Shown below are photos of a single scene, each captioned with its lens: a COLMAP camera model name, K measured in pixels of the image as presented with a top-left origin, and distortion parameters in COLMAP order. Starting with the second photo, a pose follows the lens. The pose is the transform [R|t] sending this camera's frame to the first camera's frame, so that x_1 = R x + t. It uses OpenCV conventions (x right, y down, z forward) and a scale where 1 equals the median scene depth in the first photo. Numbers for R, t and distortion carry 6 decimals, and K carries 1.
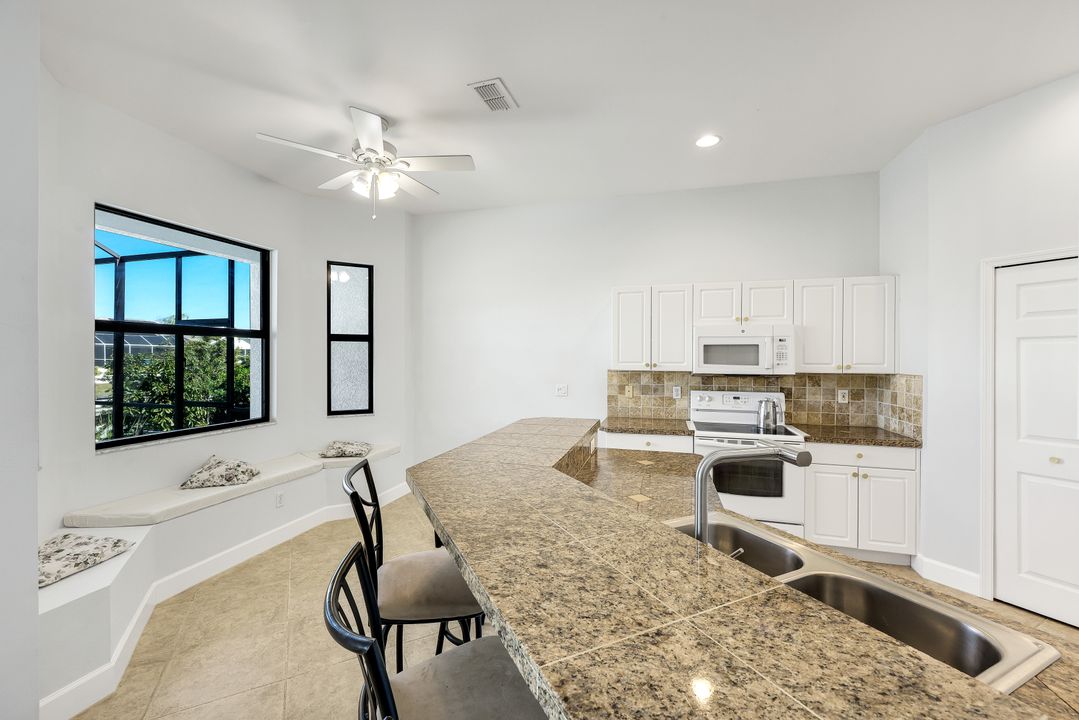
lens RADIAL K [[436.0, 0, 533.5], [0, 436.0, 357.9], [0, 0, 1]] dist [-0.000754, 0.000048]
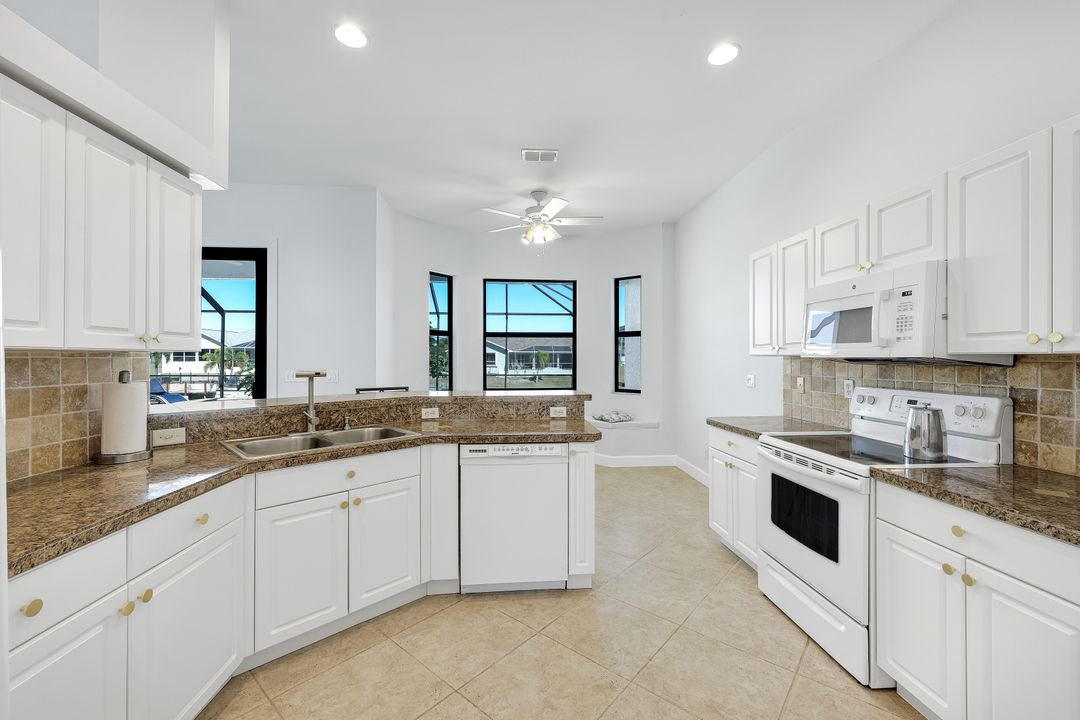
lens RADIAL K [[436.4, 0, 543.5], [0, 436.4, 358.5], [0, 0, 1]] dist [-0.000754, 0.000048]
pose [[0.354466, -0.004452, -0.935058, 0.820047], [0.000222, 0.999989, -0.004677, 0.037528], [0.935069, 0.001450, 0.354463, 0.349138]]
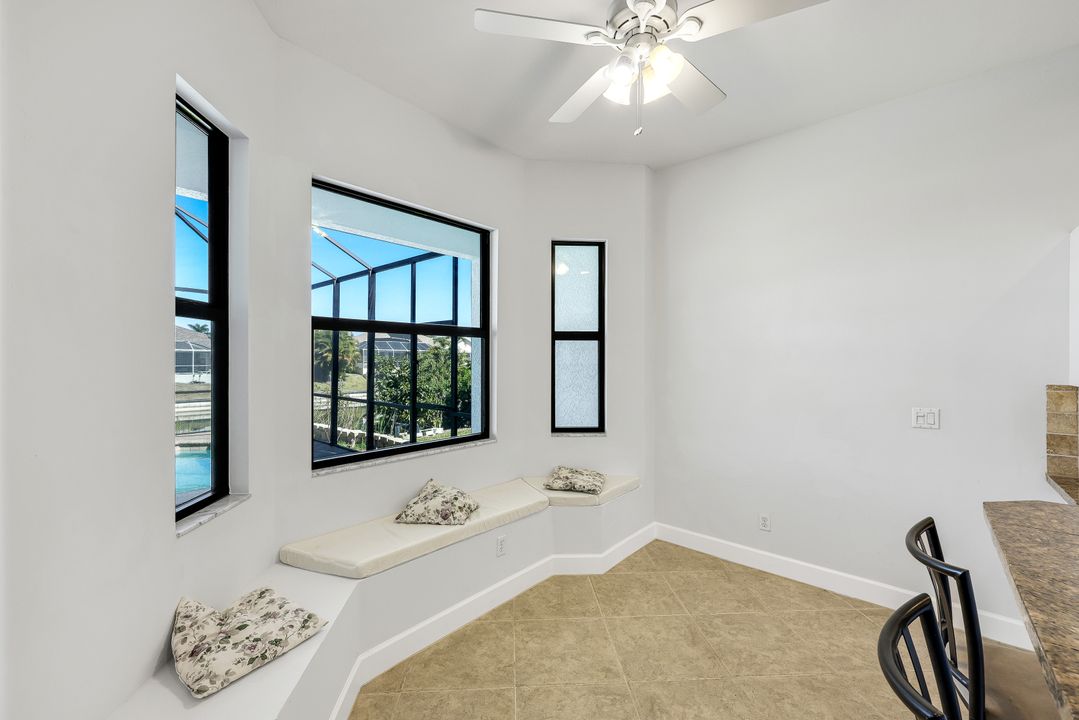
lens RADIAL K [[444.4, 0, 534.1], [0, 444.4, 360.1], [0, 0, 1]] dist [0.000935, 0.000024]
pose [[0.903965, 0.001158, -0.427605, -0.171997], [-0.001435, 0.999999, -0.000325, -0.002095], [0.427604, 0.000907, 0.903966, 0.279979]]
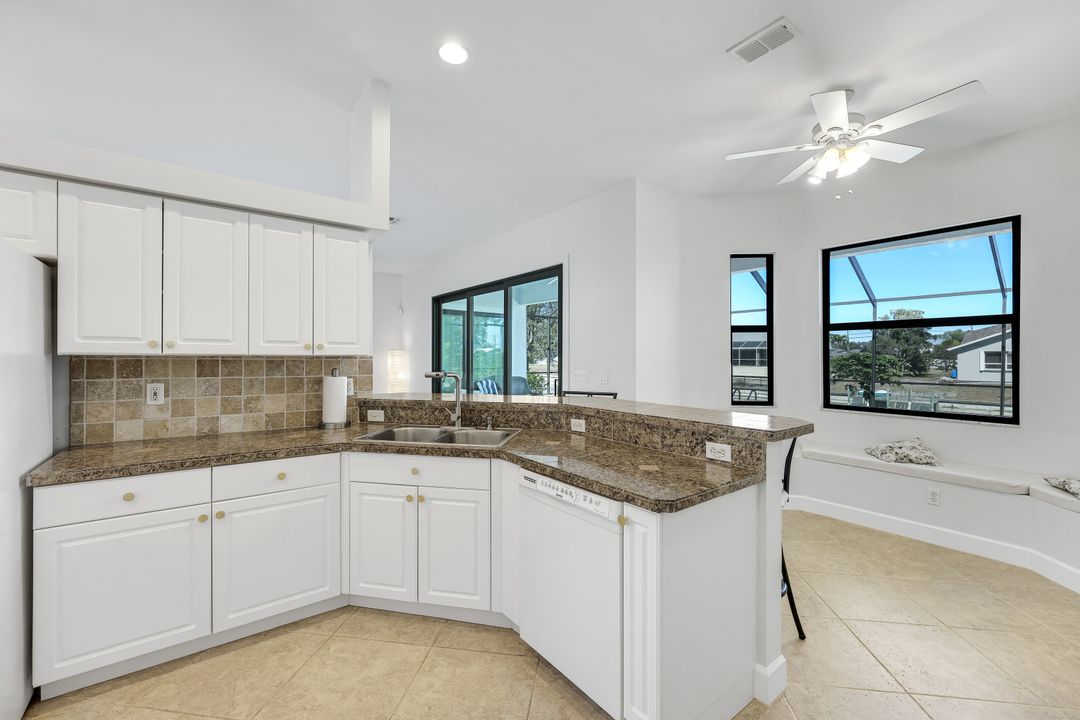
lens RADIAL K [[436.4, 0, 539.3], [0, 436.4, 357.2], [0, 0, 1]] dist [-0.000754, 0.000048]
pose [[-0.593047, -0.008209, -0.805126, 0.604699], [-0.009256, 0.999951, -0.003377, 0.029625], [0.805115, 0.005450, -0.593094, 0.769558]]
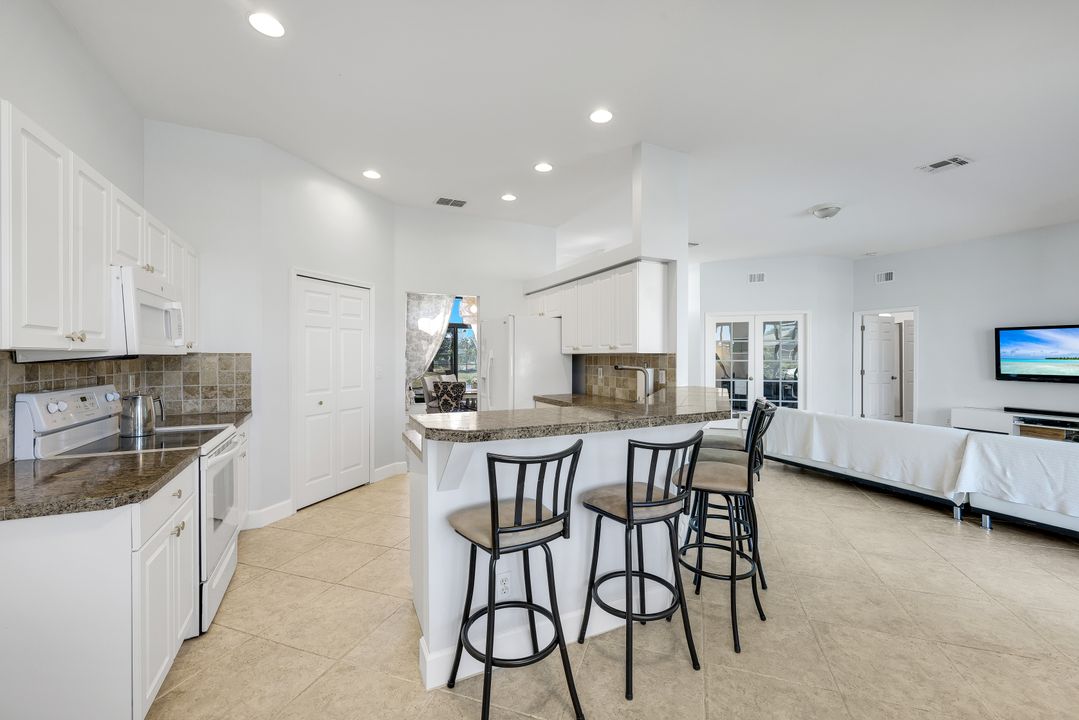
lens RADIAL K [[436.0, 0, 537.4], [0, 436.0, 356.3], [0, 0, 1]] dist [-0.000754, 0.000048]
pose [[-0.662497, -0.006254, 0.749038, -0.354337], [-0.004261, 0.999980, 0.004580, 0.030755], [-0.749052, -0.000158, -0.662511, 0.931709]]
